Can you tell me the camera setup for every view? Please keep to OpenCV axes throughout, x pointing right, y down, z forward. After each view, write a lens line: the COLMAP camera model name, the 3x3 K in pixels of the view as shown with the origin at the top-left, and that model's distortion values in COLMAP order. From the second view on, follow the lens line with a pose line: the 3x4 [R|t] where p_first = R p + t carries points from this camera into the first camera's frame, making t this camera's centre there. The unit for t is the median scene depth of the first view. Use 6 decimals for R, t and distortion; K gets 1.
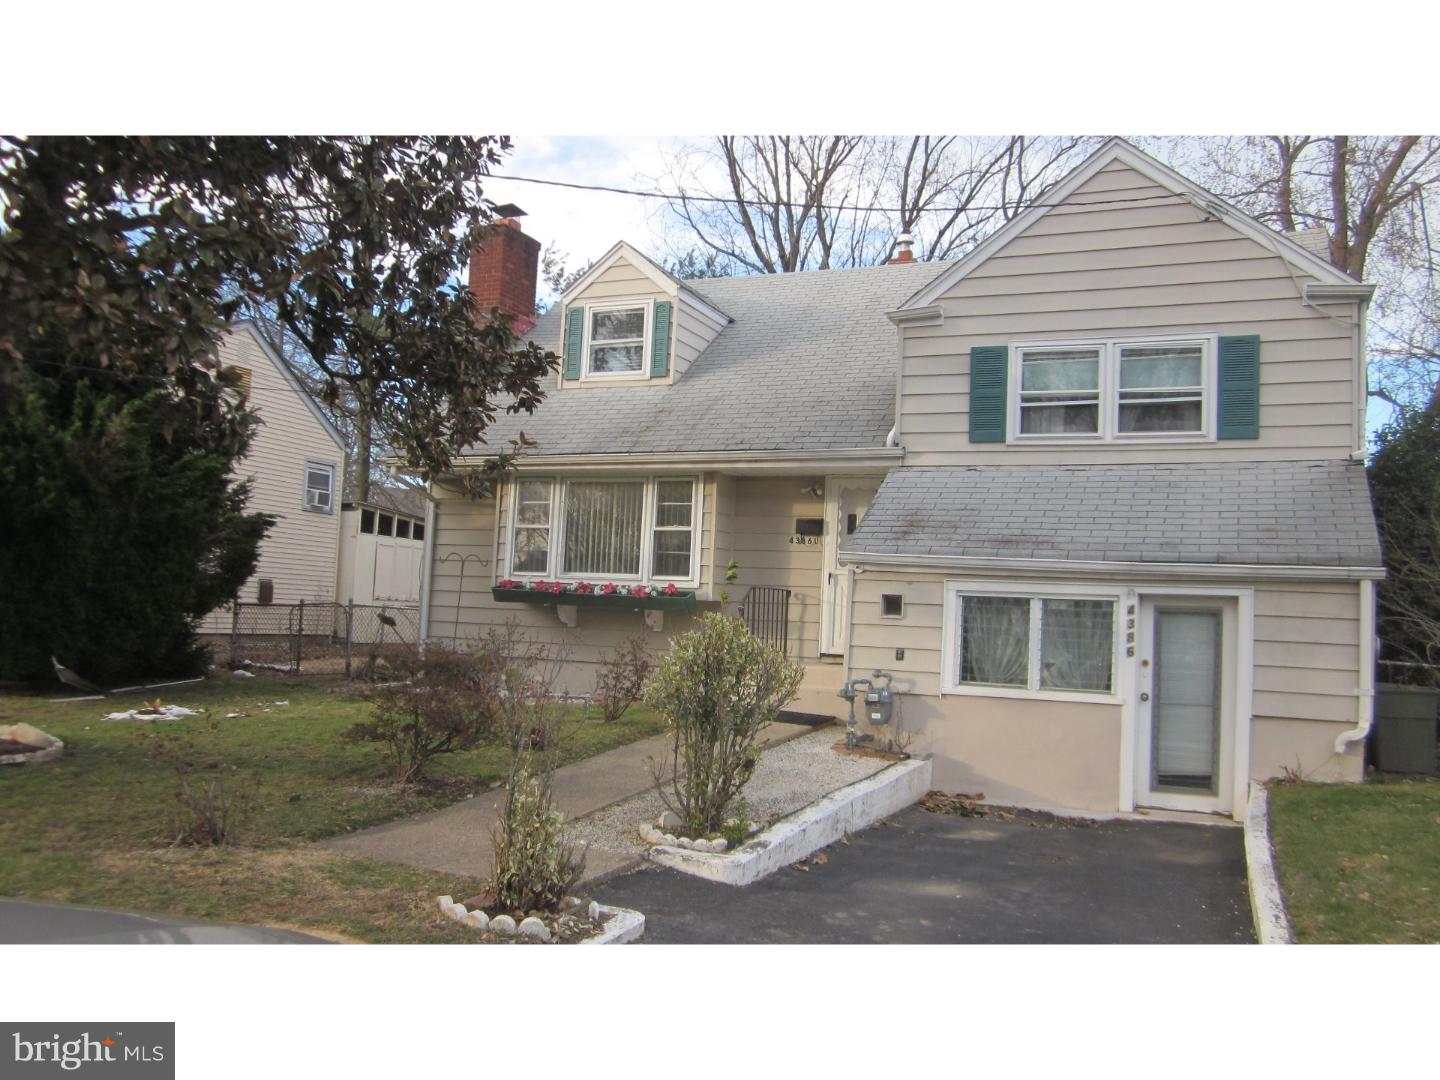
lens RADIAL K [[1217.2, 0, 720.0], [0, 1217.2, 540.0], [0, 0, 1]] dist [-0.012591, -0.005588]
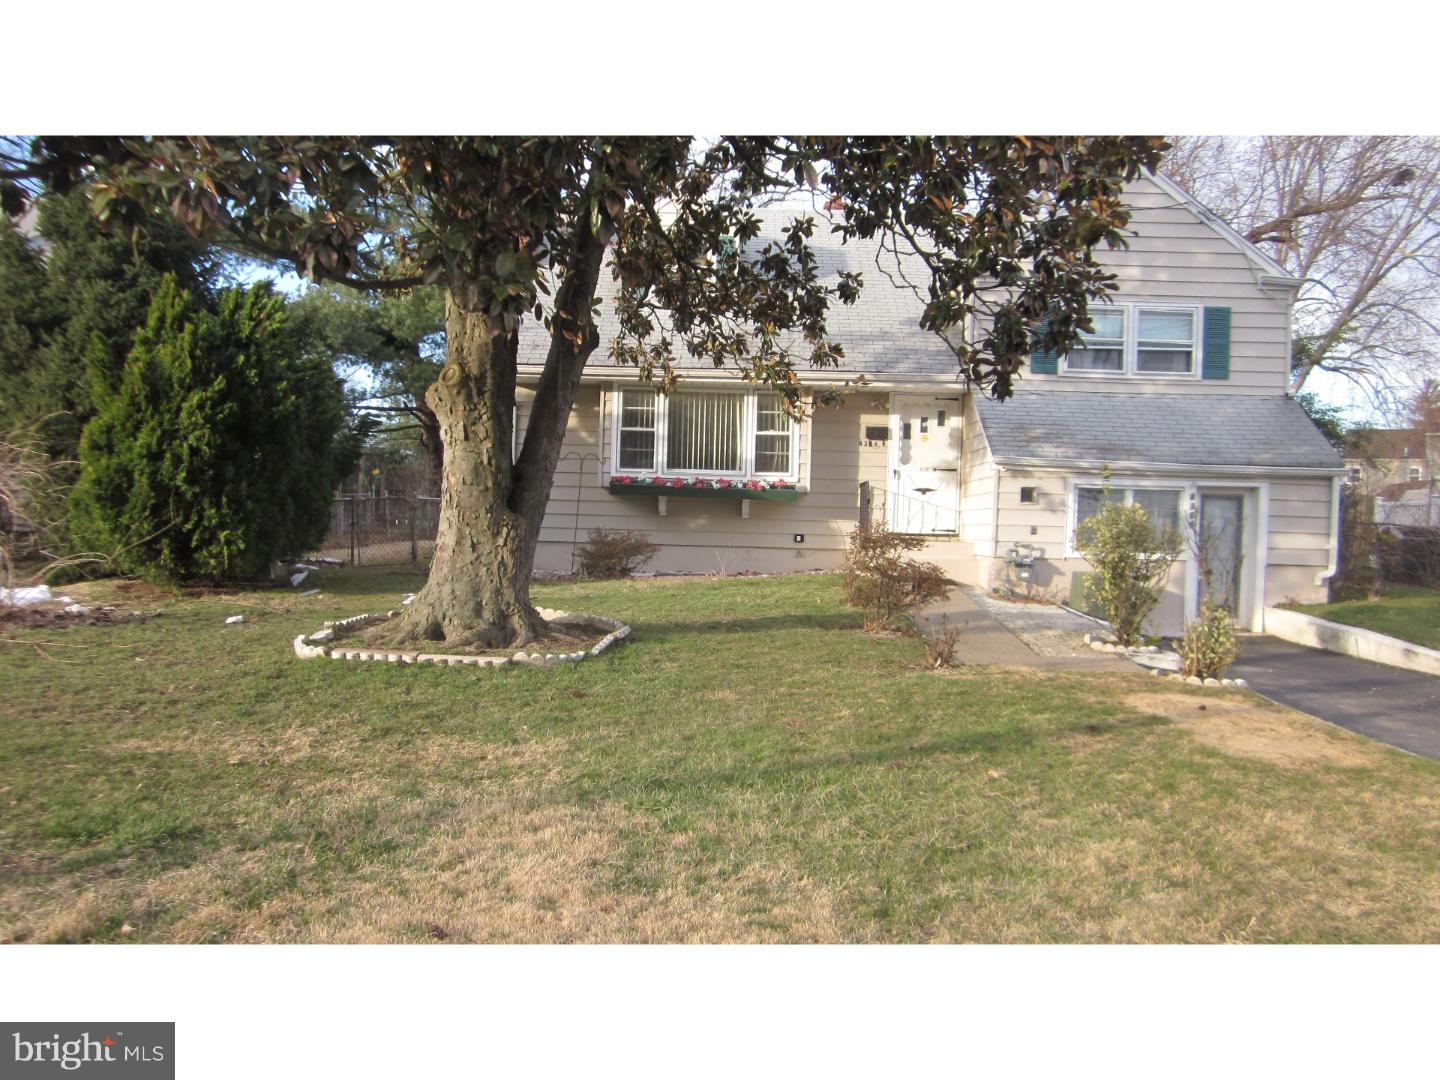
lens RADIAL K [[1217.2, 0, 720.0], [0, 1217.2, 540.0], [0, 0, 1]] dist [-0.012591, -0.005588]
pose [[0.920619, -0.024491, 0.389692, -0.667999], [-0.011536, 0.995889, 0.089841, -0.013956], [-0.390291, -0.087205, 0.916553, -0.116931]]
